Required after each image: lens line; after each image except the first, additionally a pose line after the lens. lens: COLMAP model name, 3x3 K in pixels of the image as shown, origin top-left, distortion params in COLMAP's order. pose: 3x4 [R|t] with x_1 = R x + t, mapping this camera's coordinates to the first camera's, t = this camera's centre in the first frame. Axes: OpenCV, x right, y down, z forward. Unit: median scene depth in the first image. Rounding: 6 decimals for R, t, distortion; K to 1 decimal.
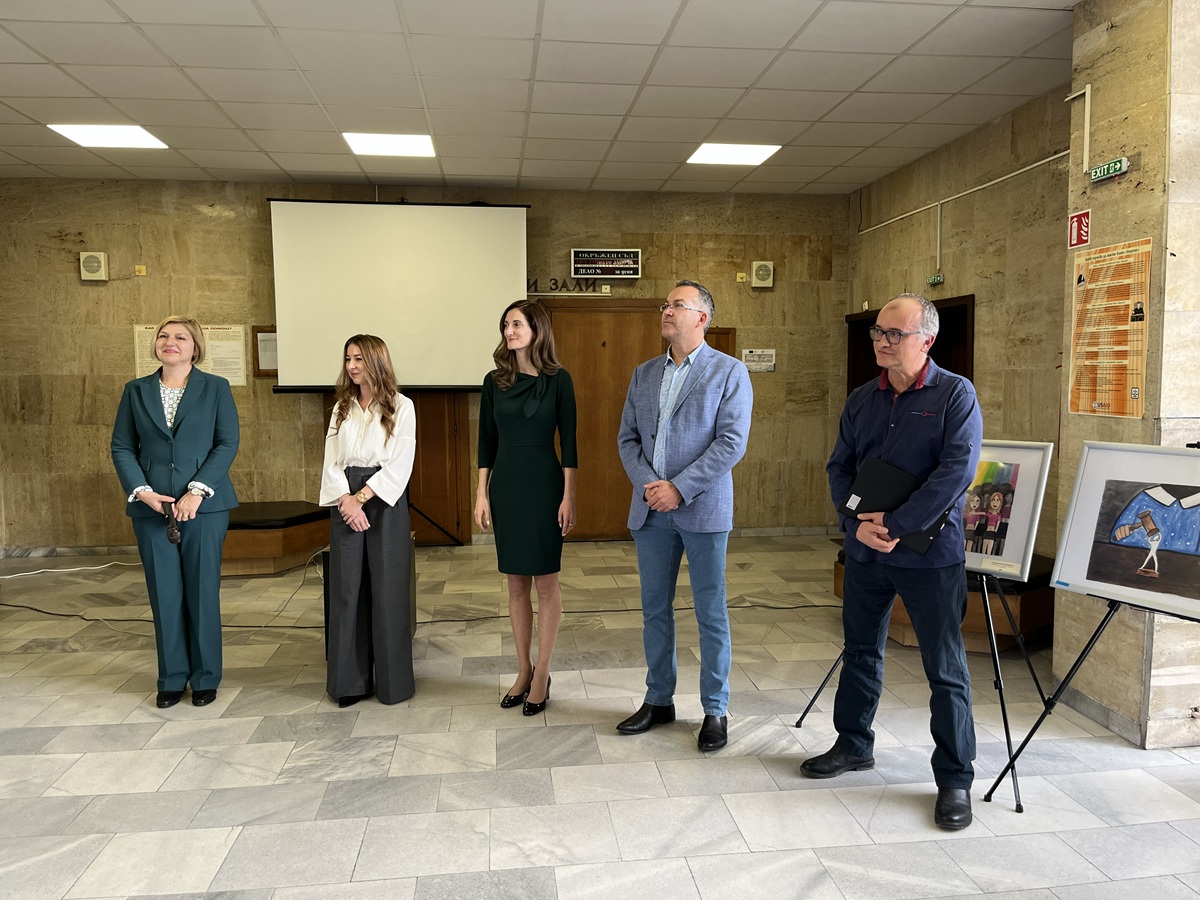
lens RADIAL K [[913.2, 0, 605.0], [0, 913.2, 453.0], [0, 0, 1]] dist [0.075793, -0.102070]
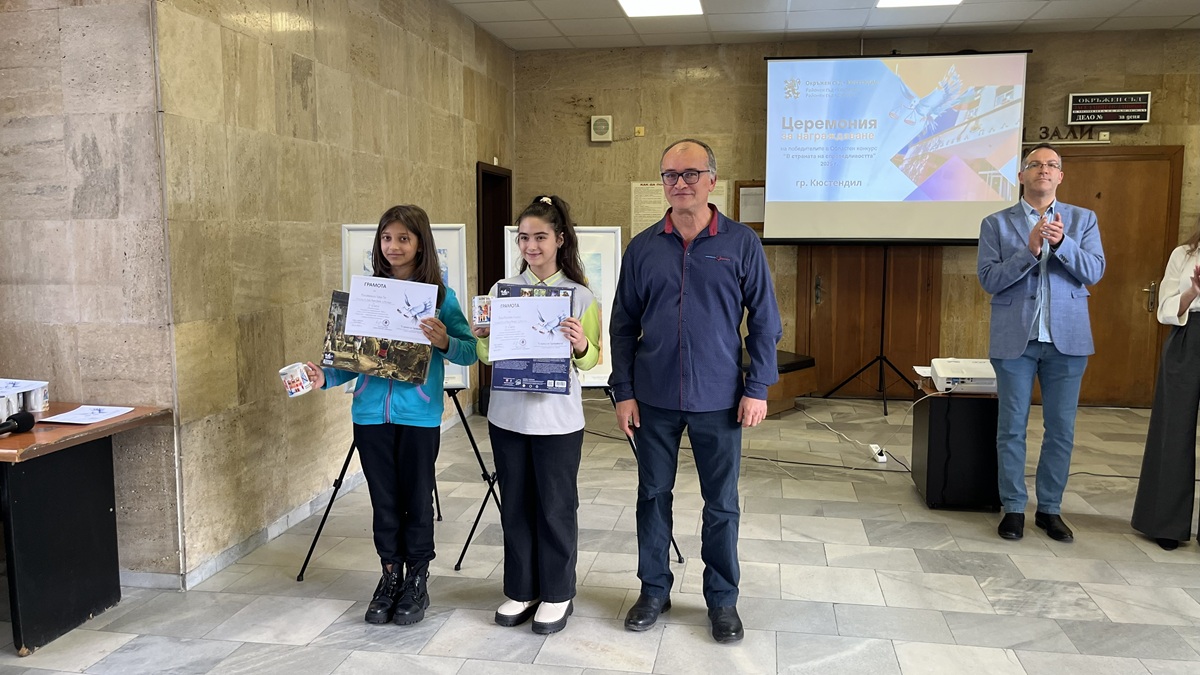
lens RADIAL K [[914.3, 0, 614.4], [0, 914.3, 335.1], [0, 0, 1]] dist [0.072264, -0.094955]
pose [[0.960502, 0.038400, -0.275613, -0.219471], [-0.031353, 0.999060, 0.029932, 0.011358], [0.276503, -0.020109, 0.960803, -0.051655]]
